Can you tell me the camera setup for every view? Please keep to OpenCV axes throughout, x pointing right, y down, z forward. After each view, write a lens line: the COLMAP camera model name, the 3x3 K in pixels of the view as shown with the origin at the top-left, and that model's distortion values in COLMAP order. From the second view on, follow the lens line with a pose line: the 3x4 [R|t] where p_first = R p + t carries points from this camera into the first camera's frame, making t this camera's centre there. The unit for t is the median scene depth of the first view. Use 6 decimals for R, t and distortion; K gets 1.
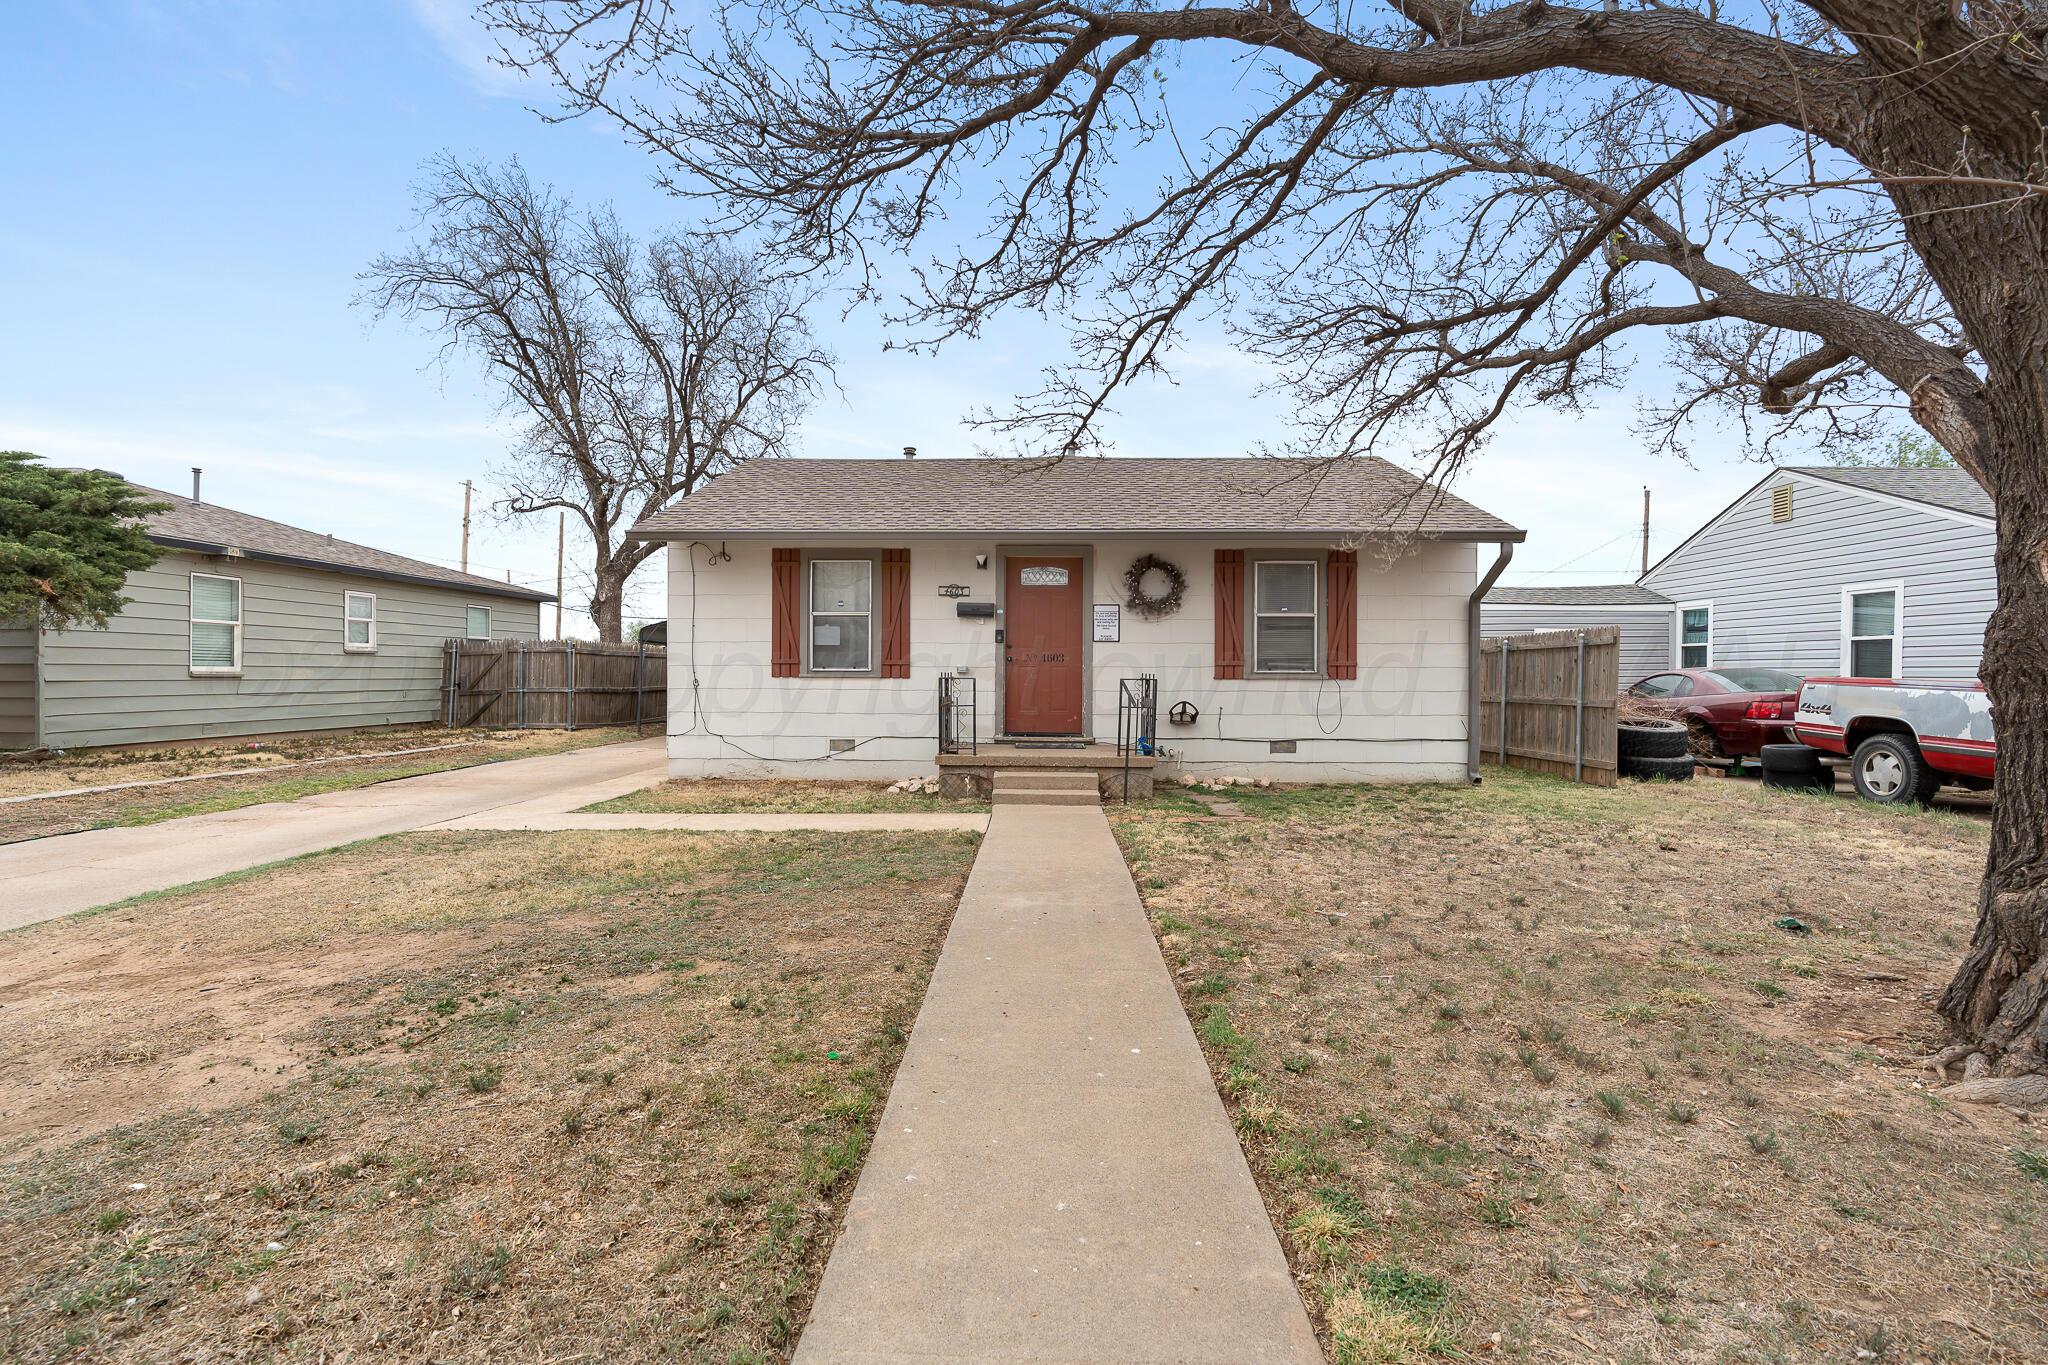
lens RADIAL K [[949.8, 0, 1039.8], [0, 949.8, 688.8], [0, 0, 1]] dist [-0.002188, 0.001660]
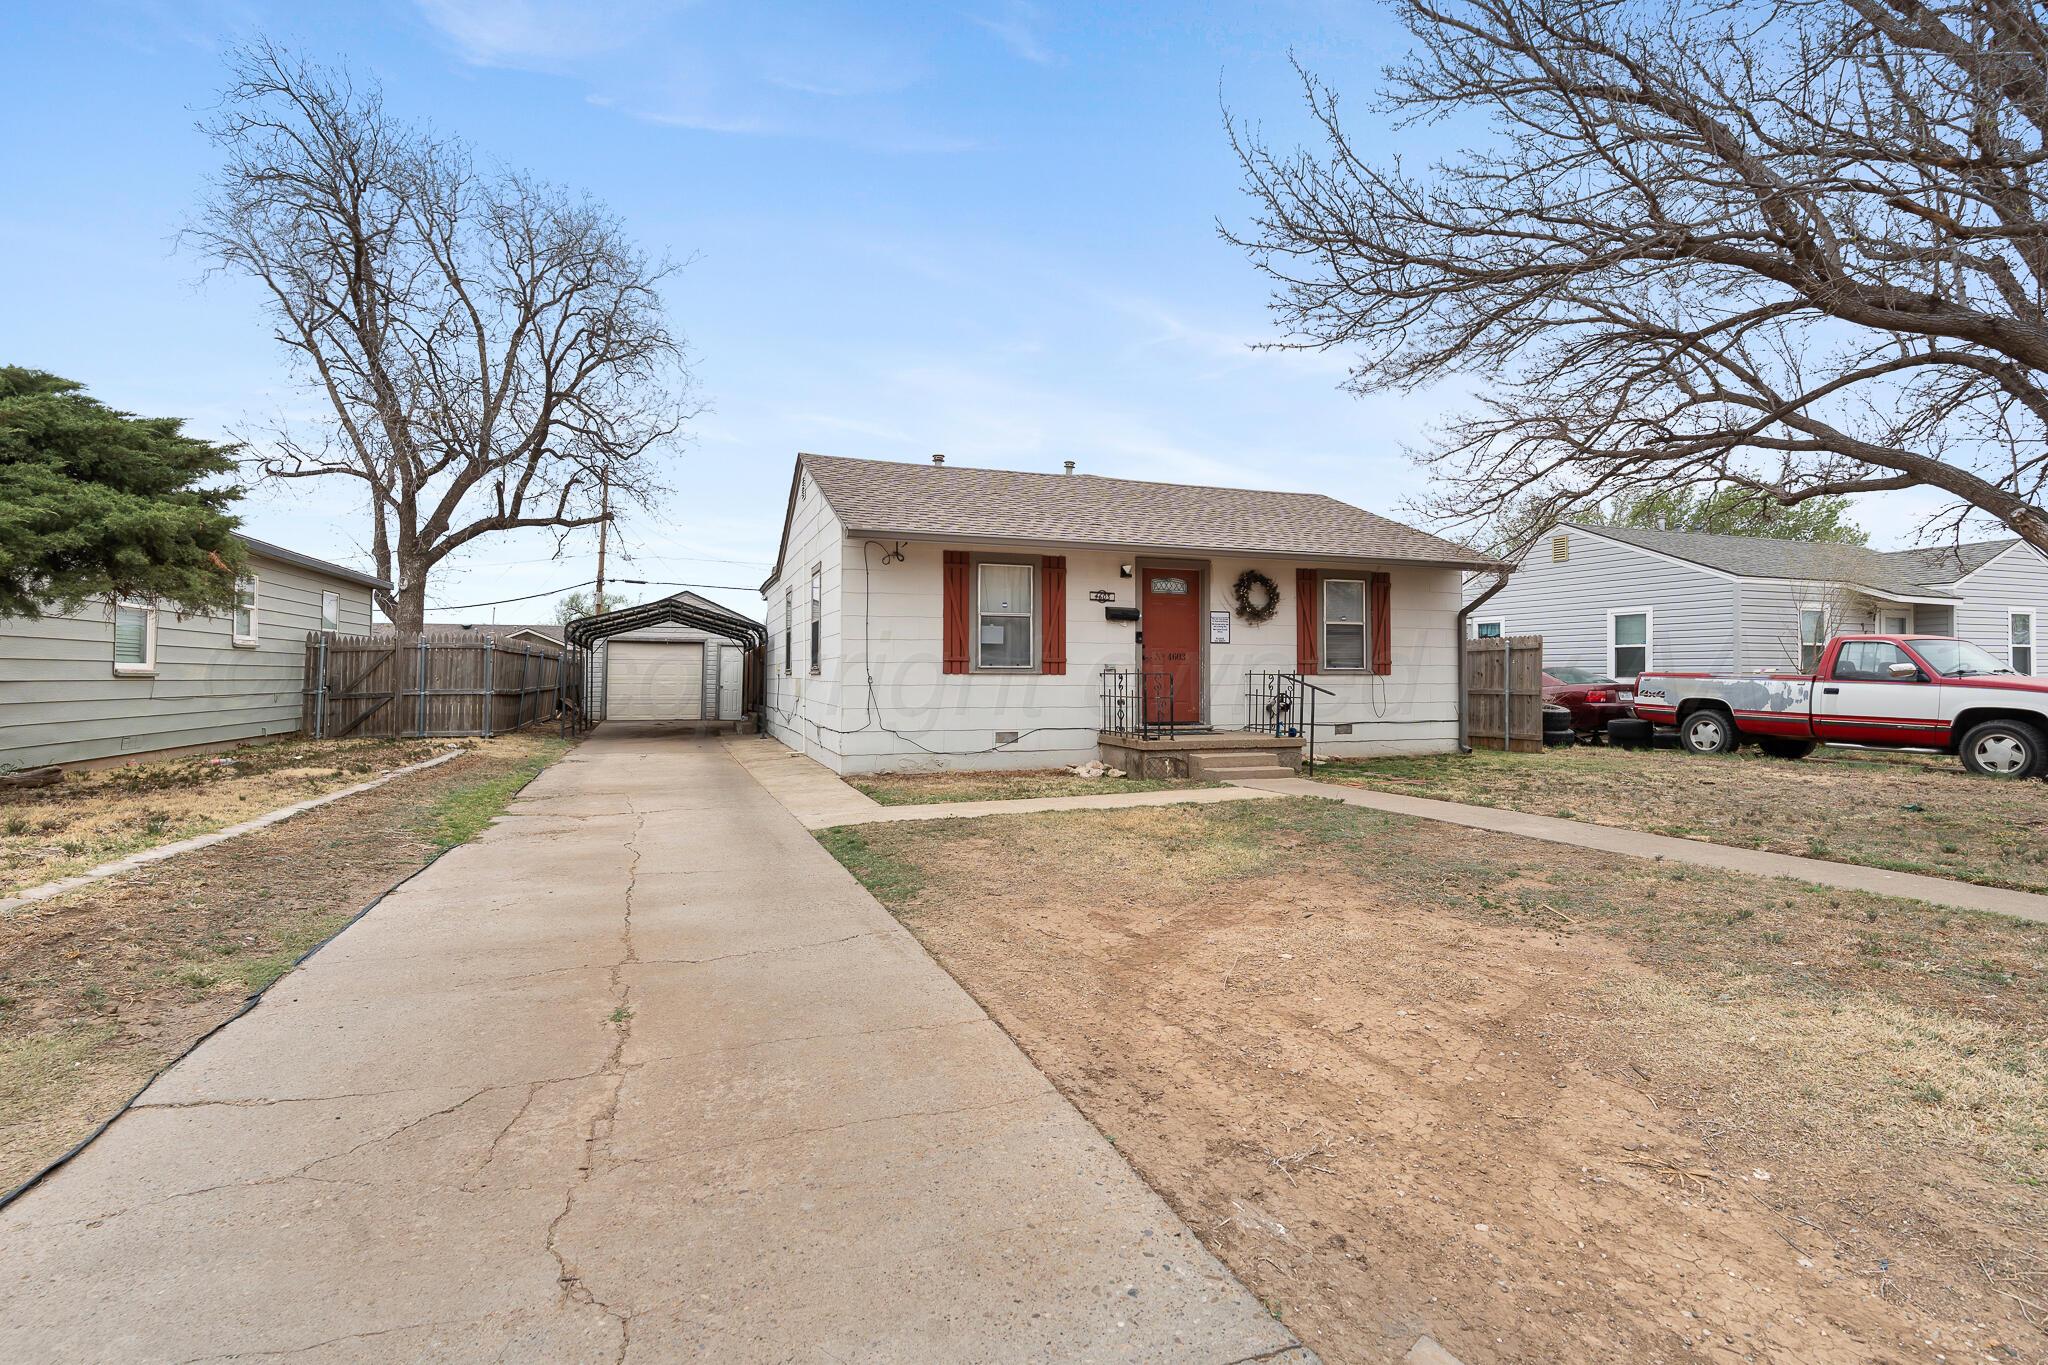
lens RADIAL K [[949.8, 0, 1034.4], [0, 949.8, 681.1], [0, 0, 1]] dist [-0.002188, 0.001660]
pose [[0.928880, -0.004747, 0.370351, -0.572733], [0.008607, 0.999924, -0.008771, 0.005631], [-0.370281, 0.011335, 0.928851, -0.004625]]
